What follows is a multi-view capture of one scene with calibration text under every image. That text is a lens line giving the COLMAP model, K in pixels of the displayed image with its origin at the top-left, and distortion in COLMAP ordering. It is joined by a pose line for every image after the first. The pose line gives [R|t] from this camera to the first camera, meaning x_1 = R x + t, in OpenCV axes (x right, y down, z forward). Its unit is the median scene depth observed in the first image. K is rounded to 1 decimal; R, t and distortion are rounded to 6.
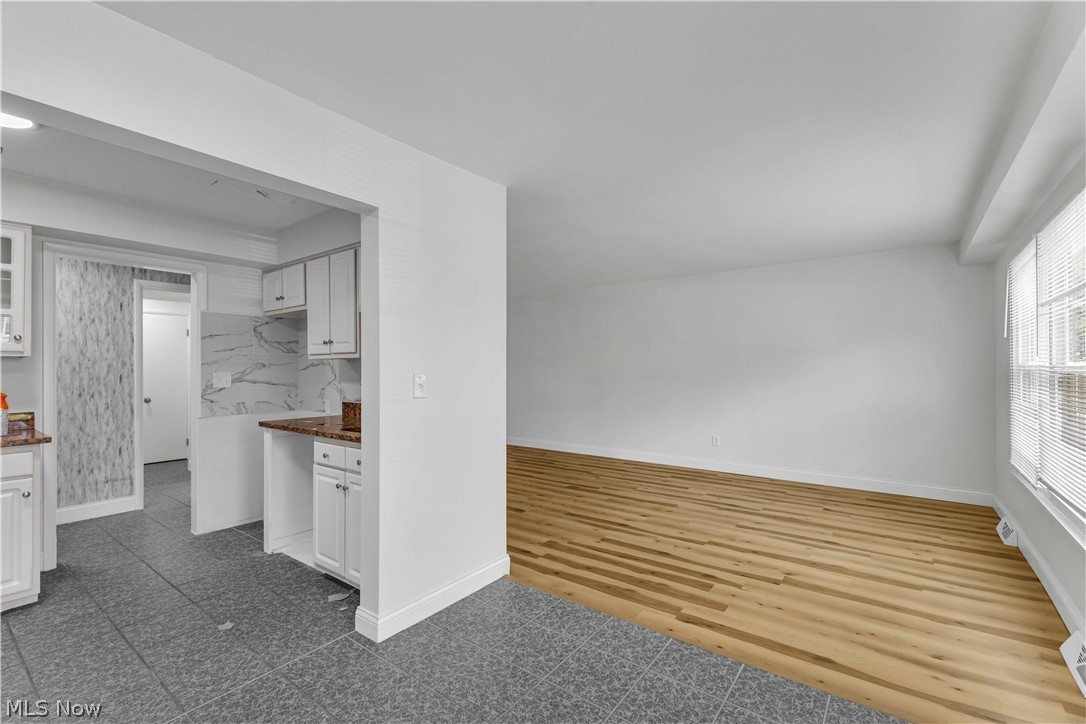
lens RADIAL K [[474.4, 0, 534.3], [0, 474.4, 365.8], [0, 0, 1]] dist [0.012374, 0.000091]
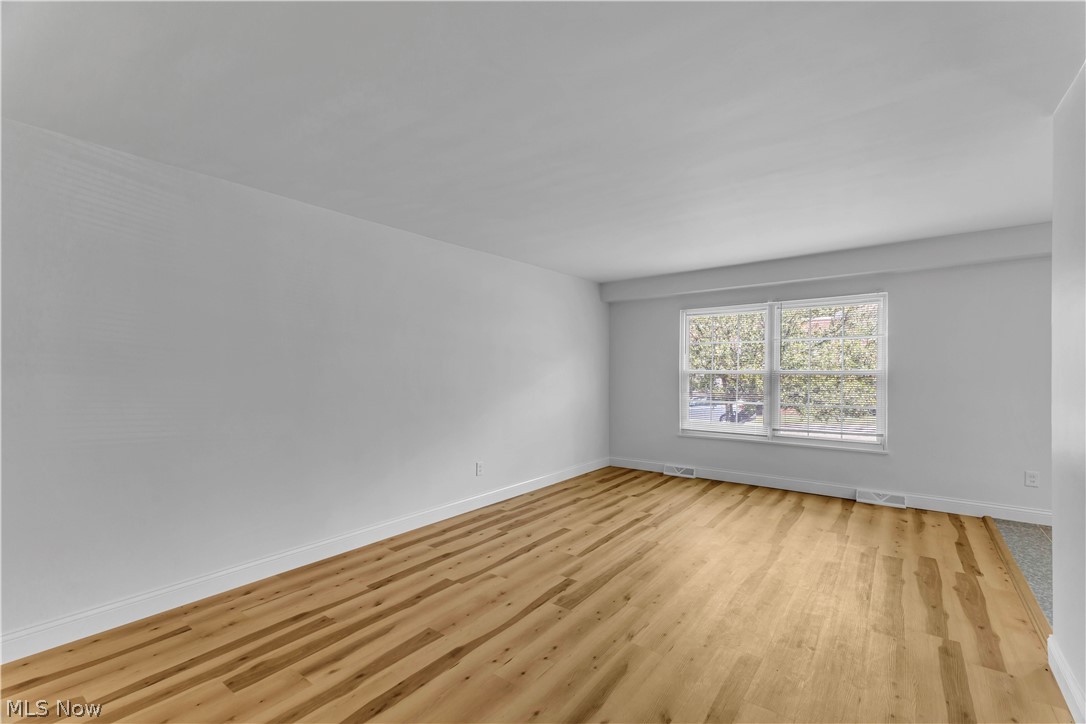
lens RADIAL K [[474.4, 0, 543.3], [0, 474.4, 368.6], [0, 0, 1]] dist [0.012374, 0.000091]
pose [[-0.008937, 0.007795, 0.999930, -0.639511], [0.002229, 0.999967, -0.007775, 0.001397], [-0.999958, 0.002159, -0.008954, 1.463165]]
